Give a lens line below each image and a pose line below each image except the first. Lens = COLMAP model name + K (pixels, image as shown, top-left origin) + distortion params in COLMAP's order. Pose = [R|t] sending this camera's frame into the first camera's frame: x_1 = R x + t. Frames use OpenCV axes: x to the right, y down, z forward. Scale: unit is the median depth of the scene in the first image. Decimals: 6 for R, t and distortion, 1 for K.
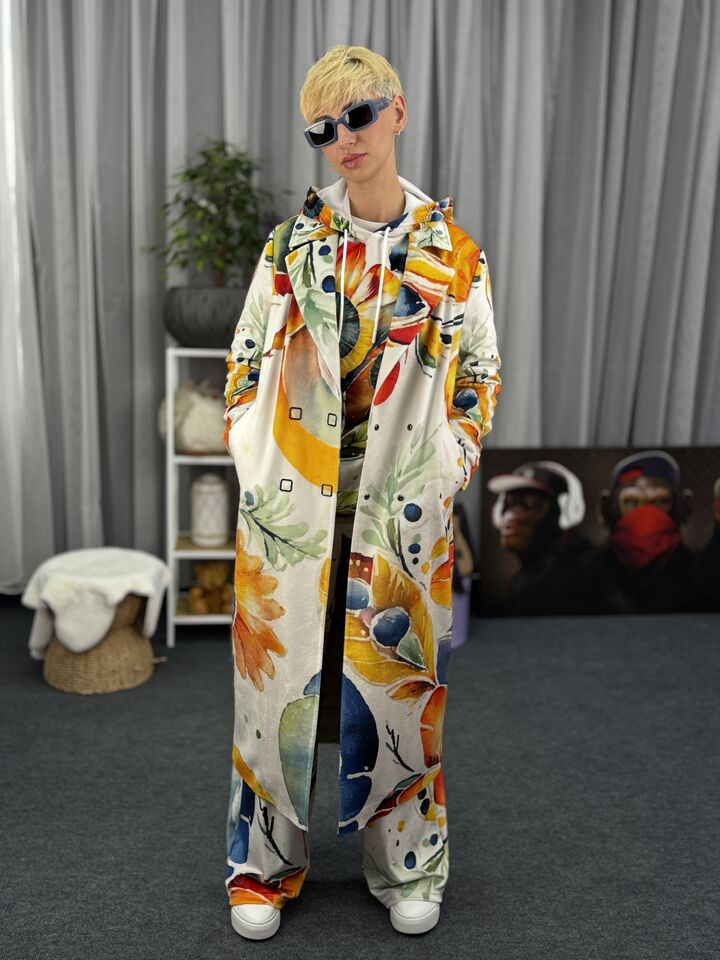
lens RADIAL K [[1020.7, 0, 360.8], [0, 1020.7, 483.6], [0, 0, 1]] dist [0.150963, -0.311825]
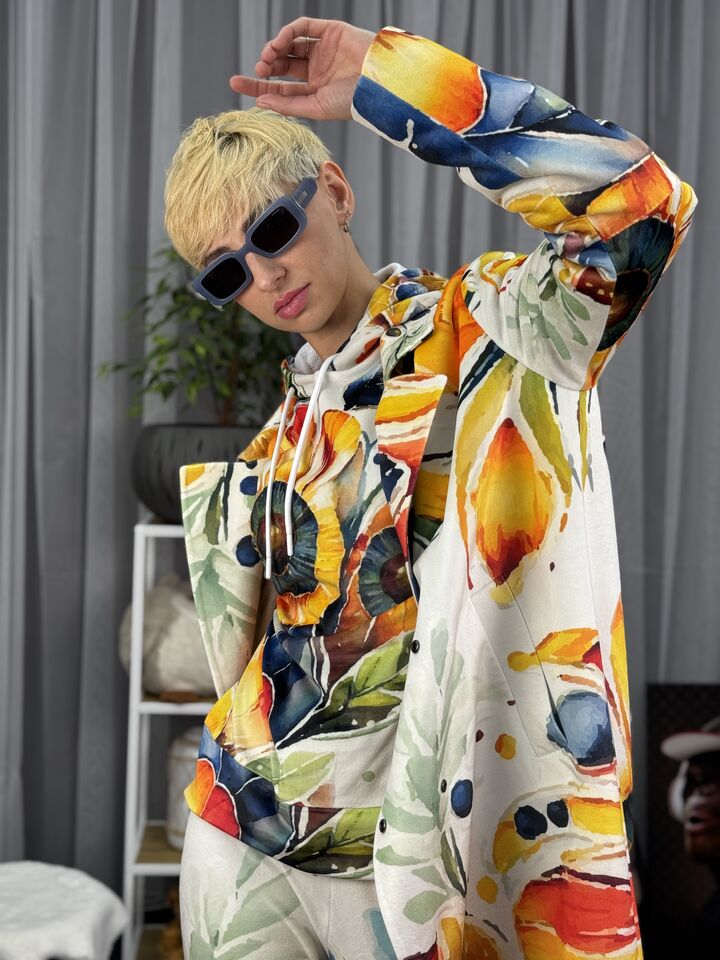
lens RADIAL K [[1358.7, 0, 358.8], [0, 1358.7, 483.5], [0, 0, 1]] dist [0.165123, -0.350448]
pose [[0.998935, 0.007373, -0.045545, -0.020566], [-0.013117, 0.991799, -0.127135, -0.057189], [0.044234, 0.127597, 0.990839, 0.209376]]
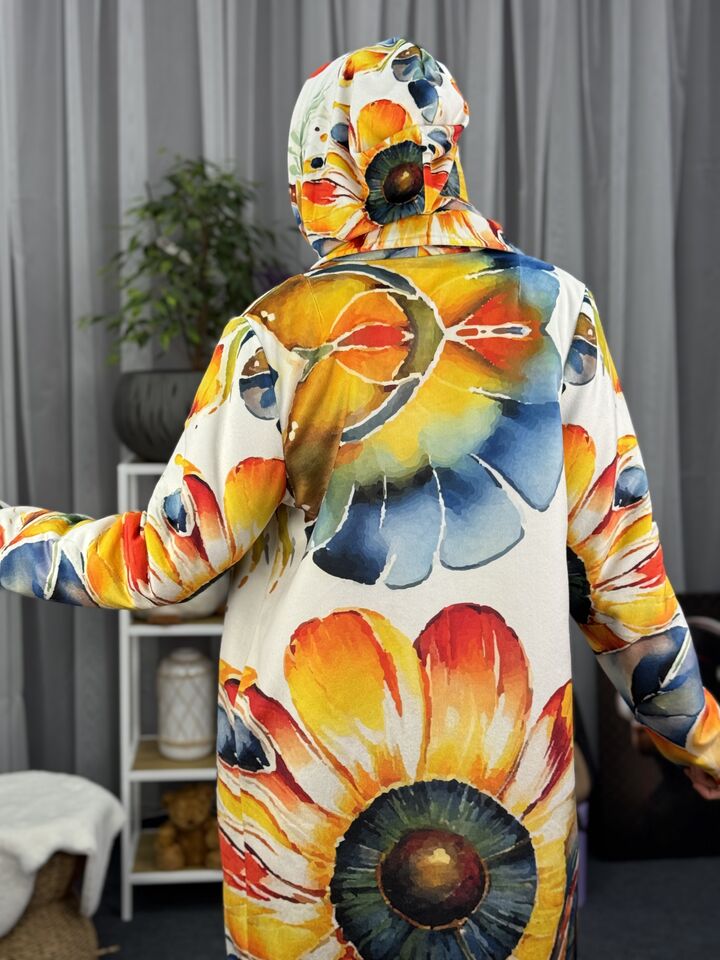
lens RADIAL K [[1358.7, 0, 358.8], [0, 1358.7, 483.5], [0, 0, 1]] dist [0.165123, -0.350448]
pose [[0.999122, -0.024073, -0.034290, -0.003419], [0.020948, 0.995834, -0.088743, -0.039128], [0.036284, 0.087947, 0.995464, 0.132857]]
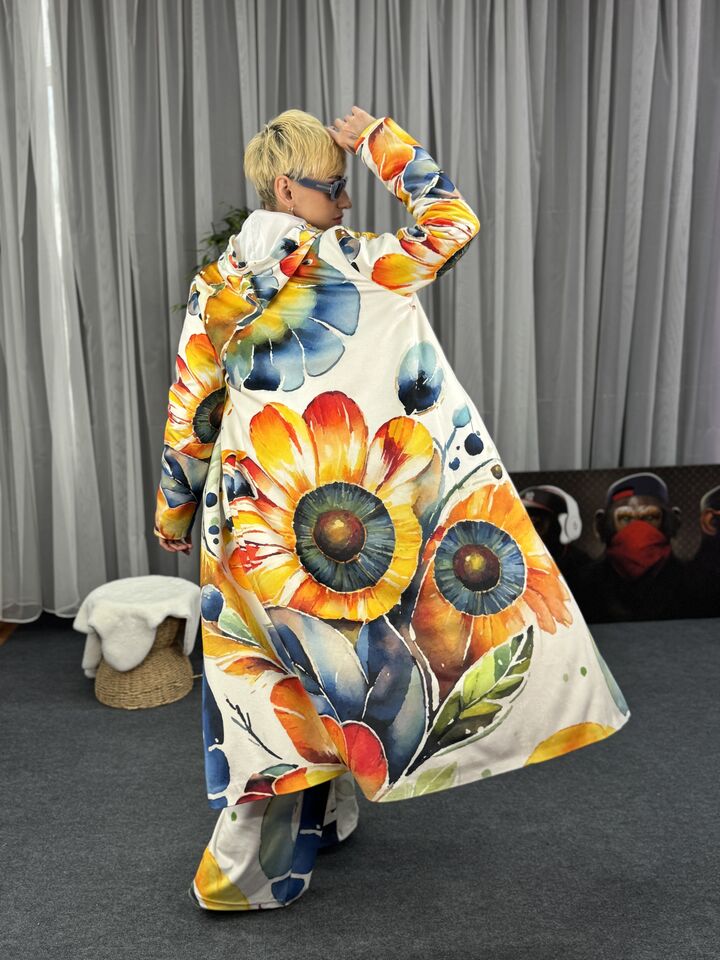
lens RADIAL K [[887.8, 0, 366.4], [0, 887.8, 480.2], [0, 0, 1]] dist [0.096535, -0.165495]
pose [[0.999147, -0.031088, -0.027163, 0.017283], [0.030341, 0.999161, -0.027492, -0.006613], [0.027995, 0.026644, 0.999253, 0.044429]]
